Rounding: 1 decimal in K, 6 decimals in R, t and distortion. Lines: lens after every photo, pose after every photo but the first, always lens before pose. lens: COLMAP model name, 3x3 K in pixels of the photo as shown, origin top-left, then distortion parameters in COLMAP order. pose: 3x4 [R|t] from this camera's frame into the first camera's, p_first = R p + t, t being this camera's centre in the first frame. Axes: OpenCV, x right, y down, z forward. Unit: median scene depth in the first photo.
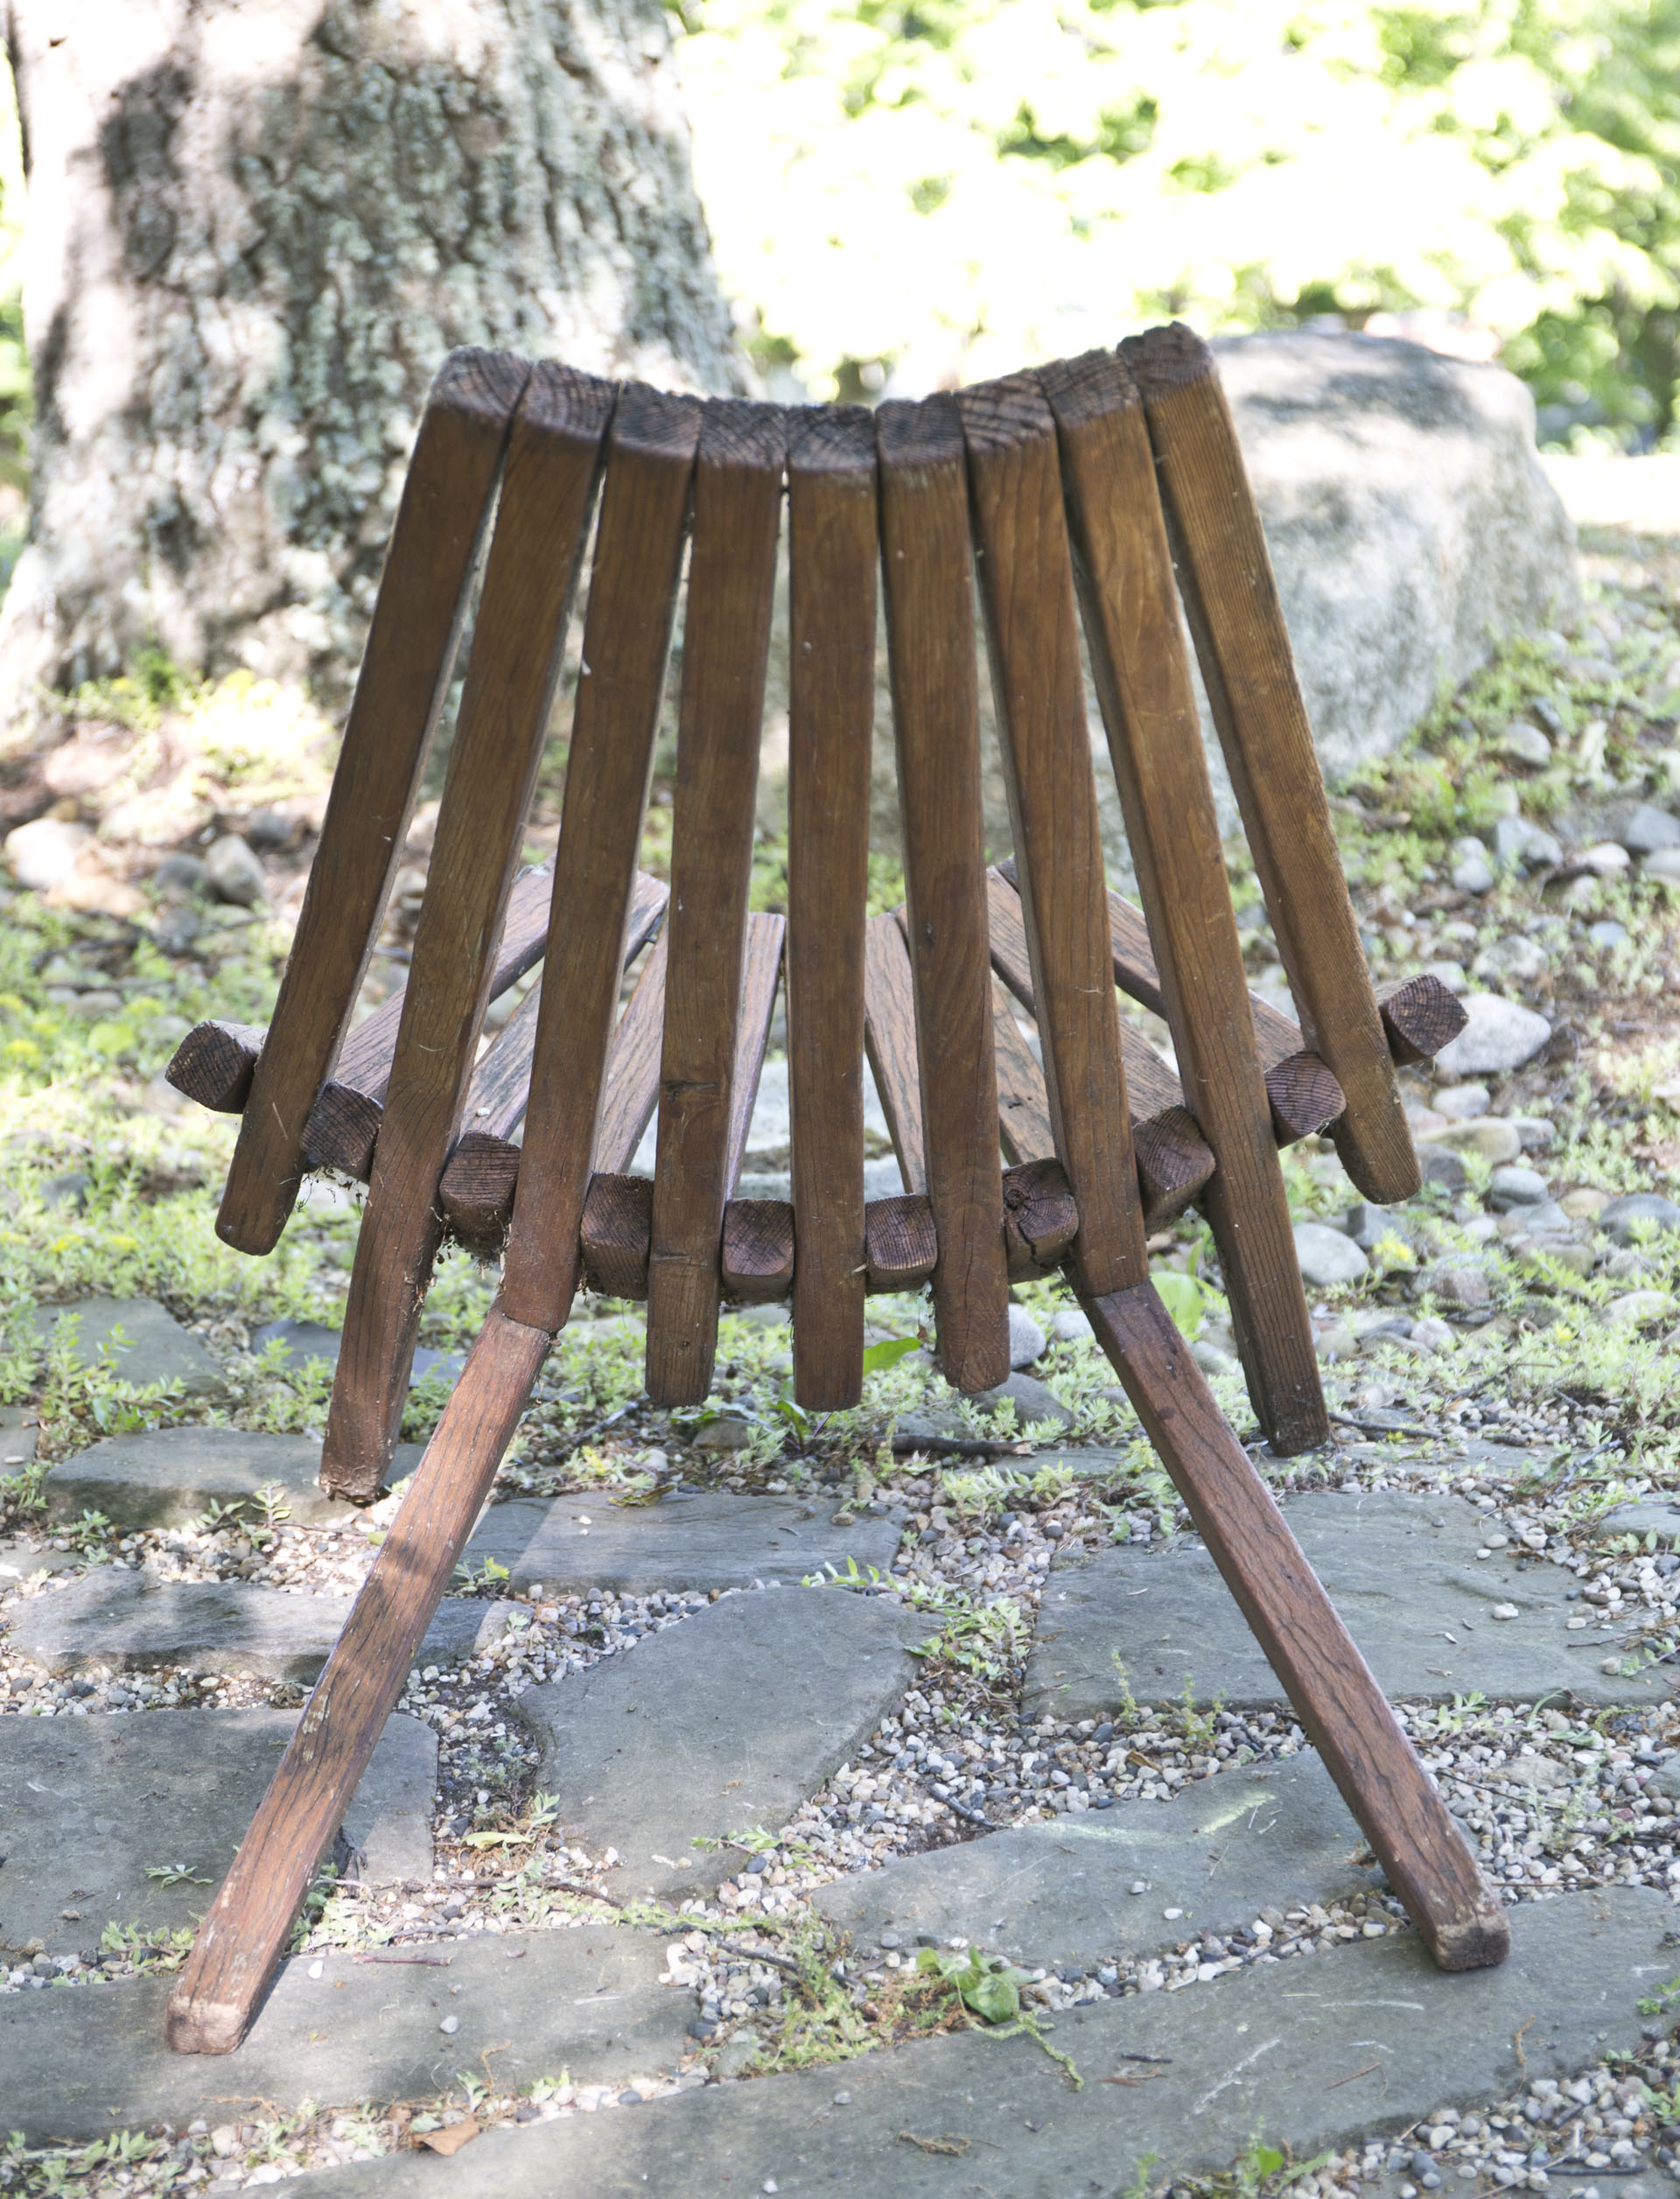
lens RADIAL K [[4474.6, 0, 858.2], [0, 4474.6, 1111.3], [0, 0, 1]] dist [0.070661, 0.000000]
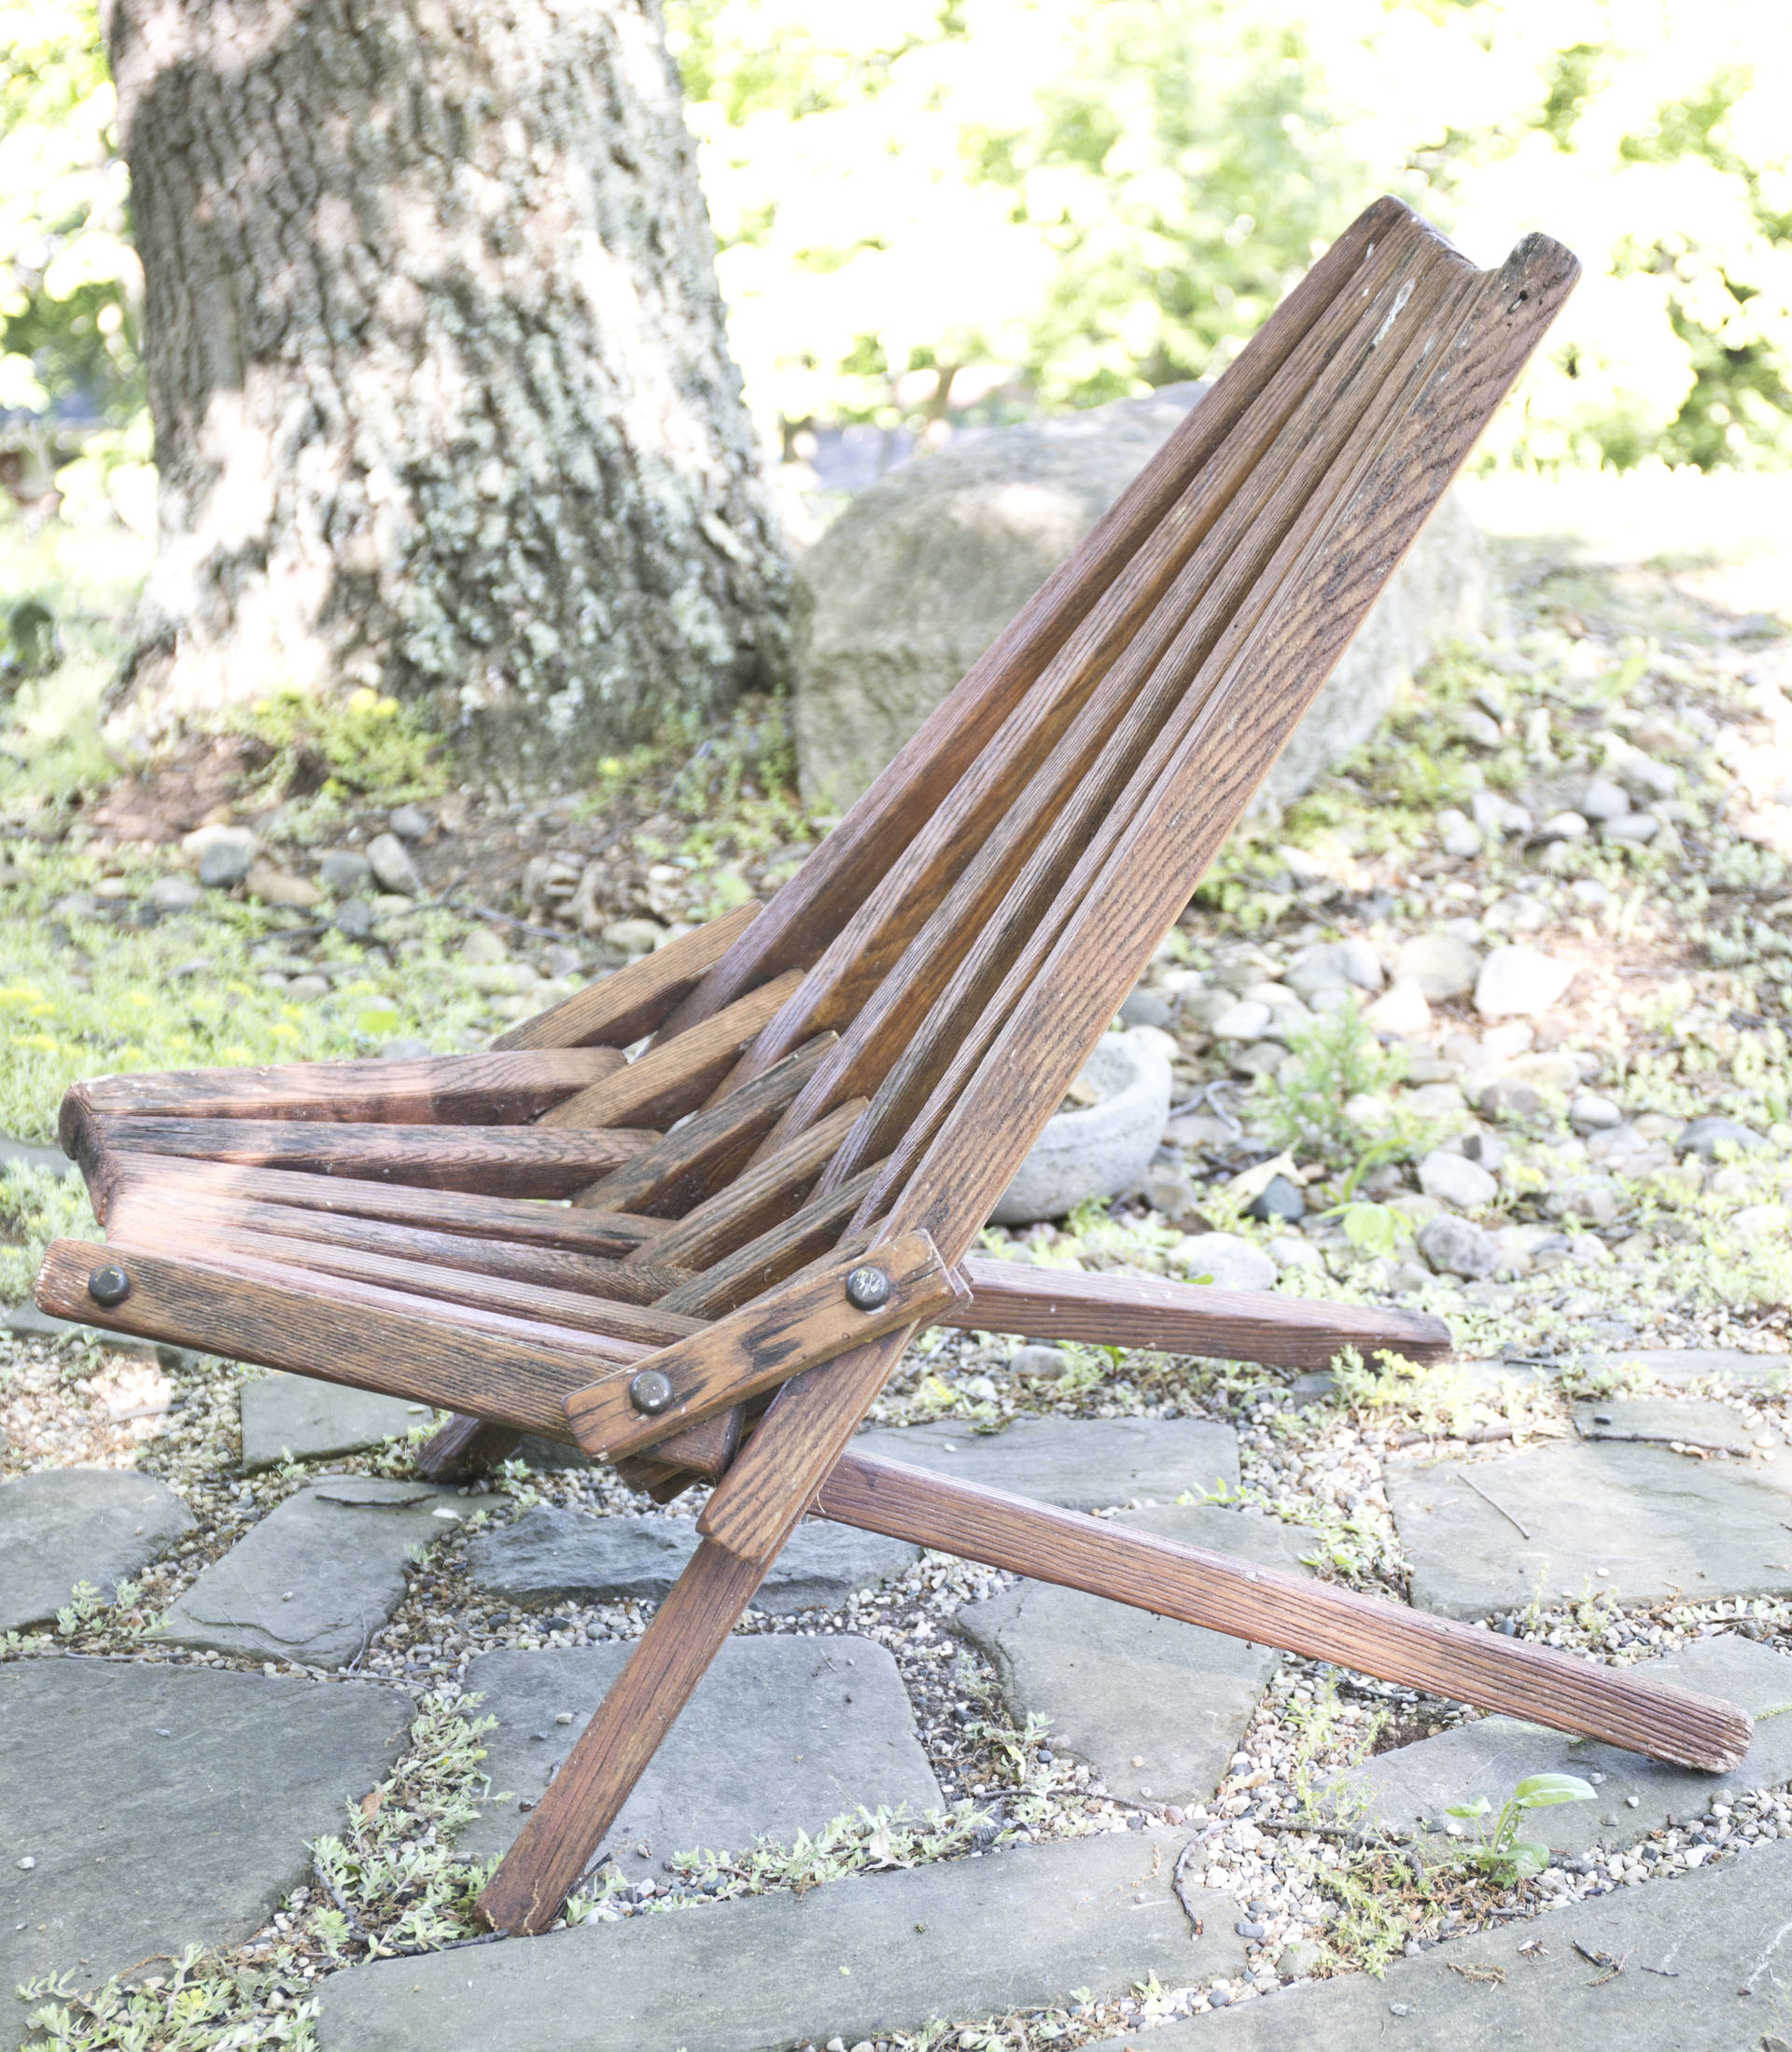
lens RADIAL K [[3573.9, 0, 845.0], [0, 3573.9, 1204.2], [0, 0, 1]] dist [0.018611, 0.000000]
pose [[0.996583, -0.033476, 0.075506, -0.159751], [0.029510, 0.998157, 0.053033, -0.019870], [-0.077142, -0.050623, 0.995734, 0.109401]]
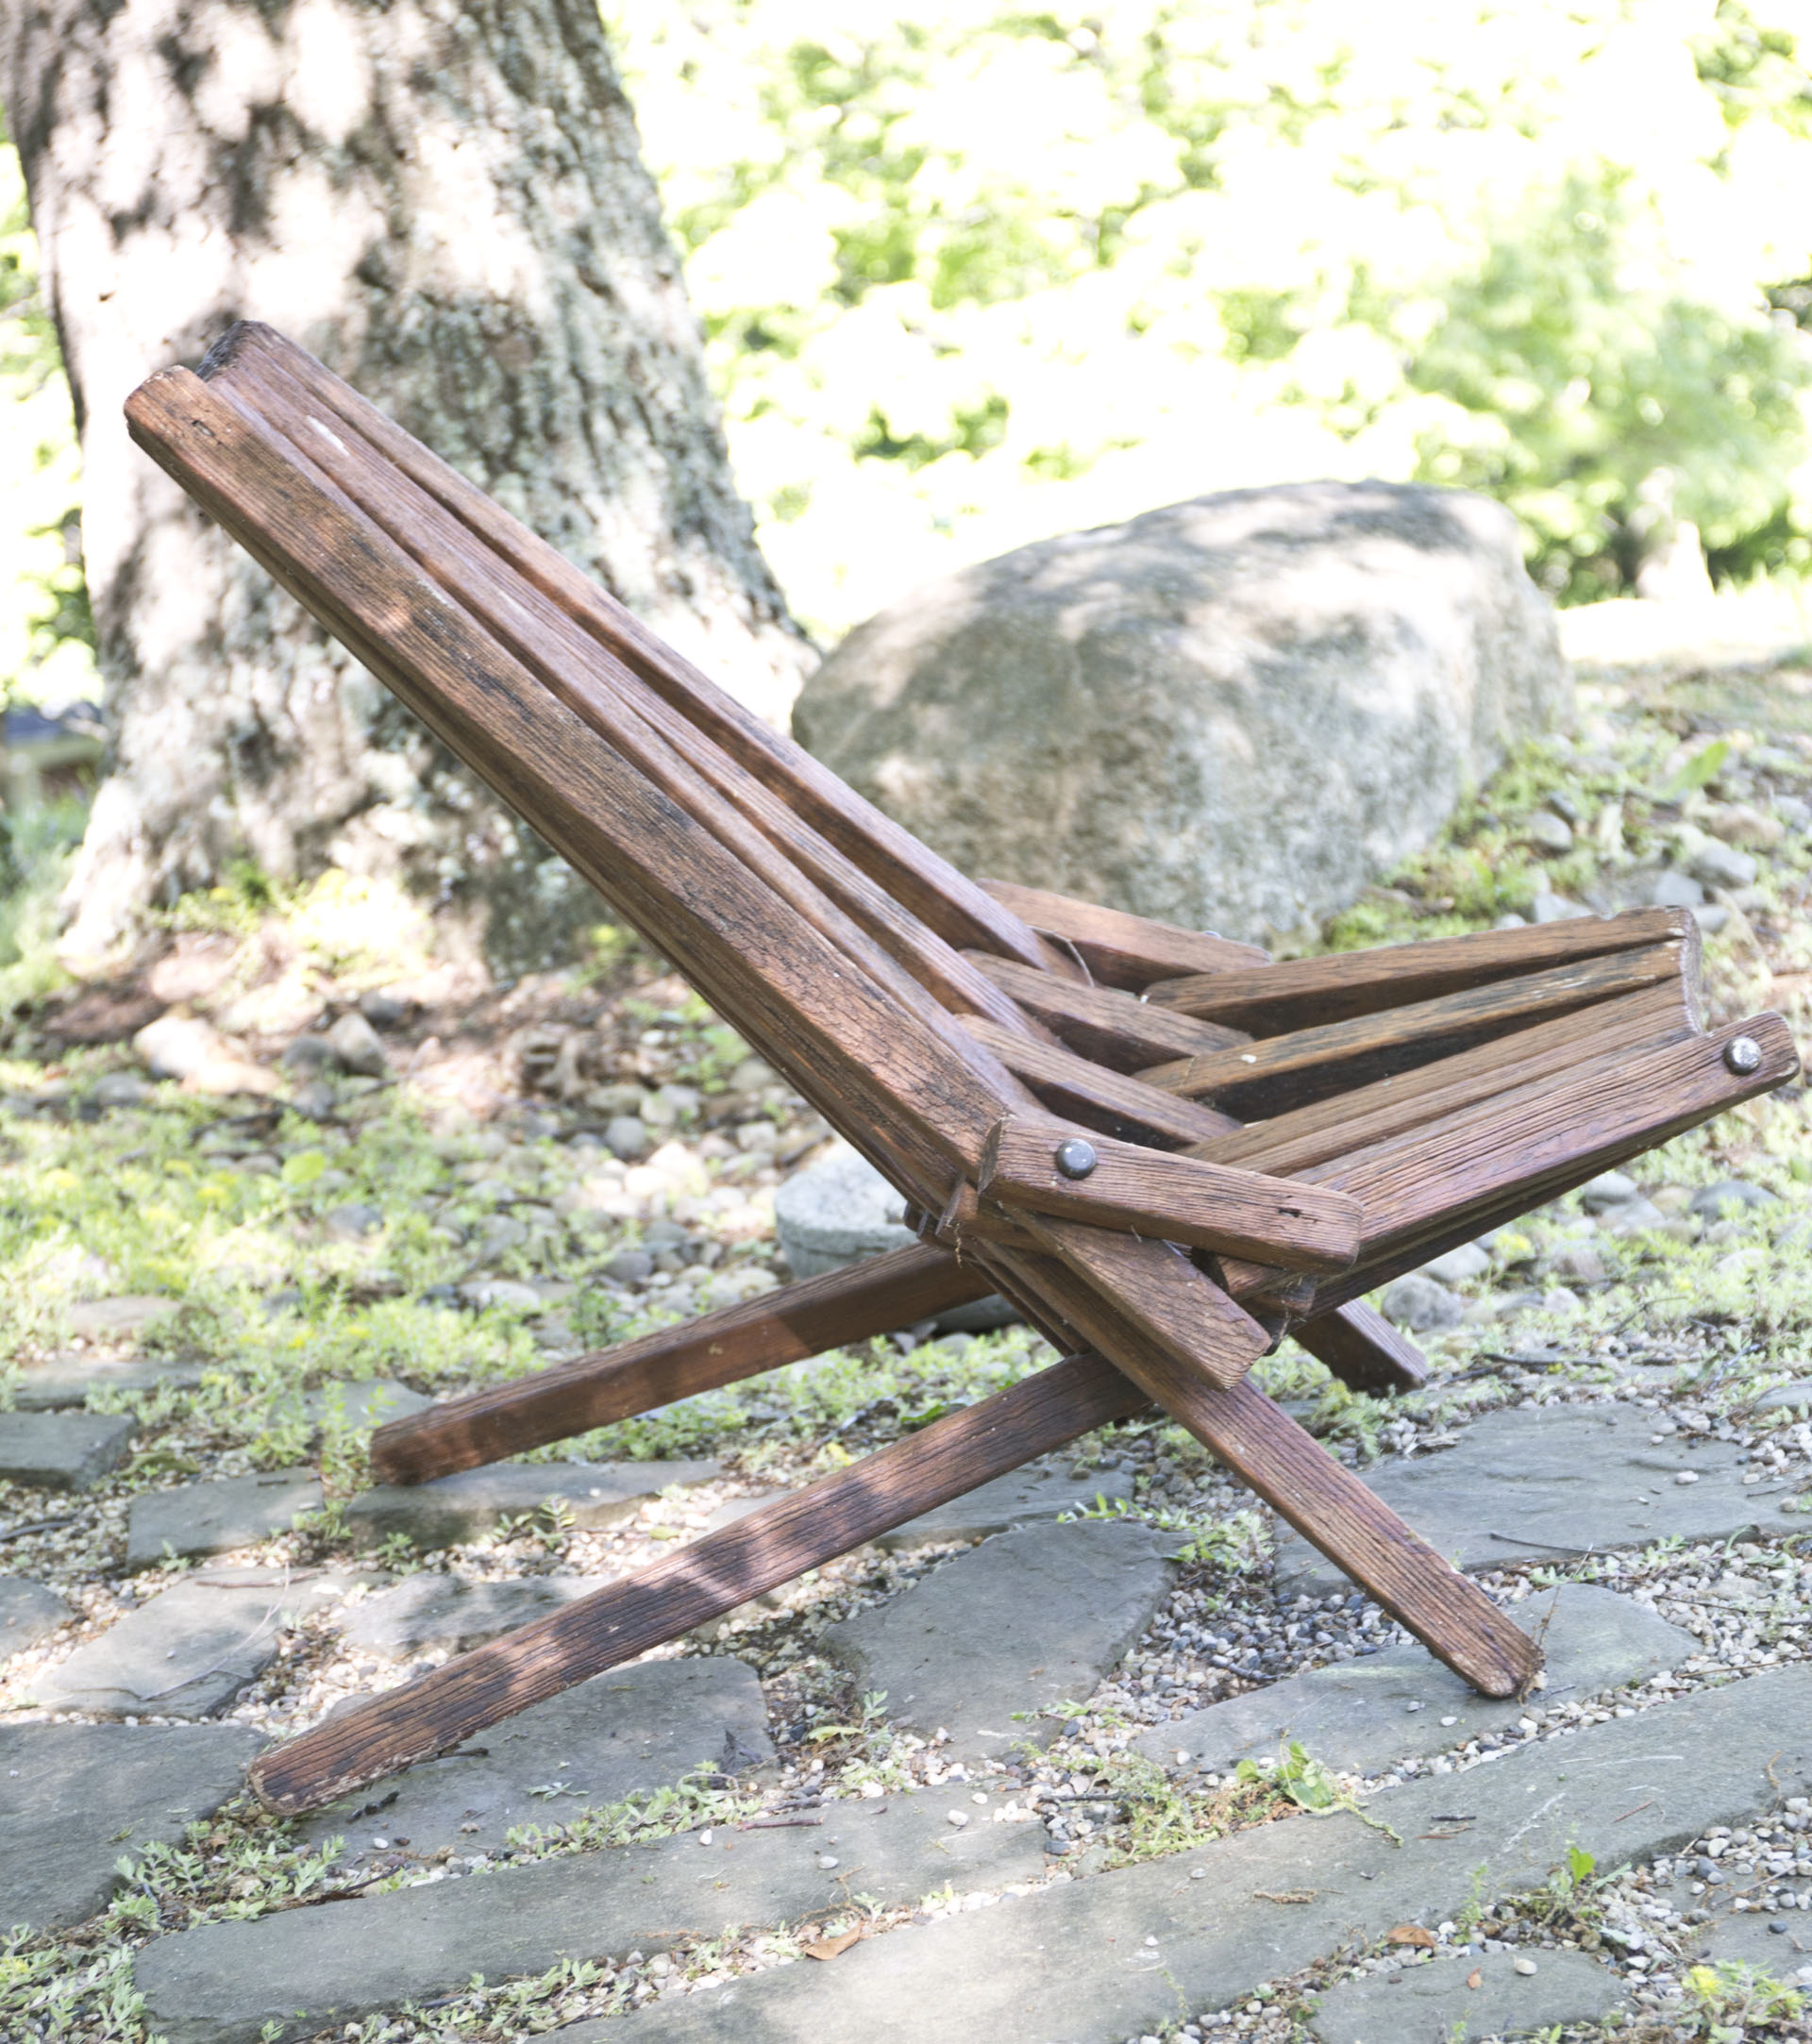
lens RADIAL K [[4484.8, 0, 1101.6], [0, 4484.8, 1280.6], [0, 0, 1]] dist [0.038570, 0.000000]
pose [[0.993679, -0.087665, 0.070123, -0.073728], [0.089626, 0.995654, -0.025314, 0.073974], [-0.067599, 0.031439, 0.997217, -0.114792]]
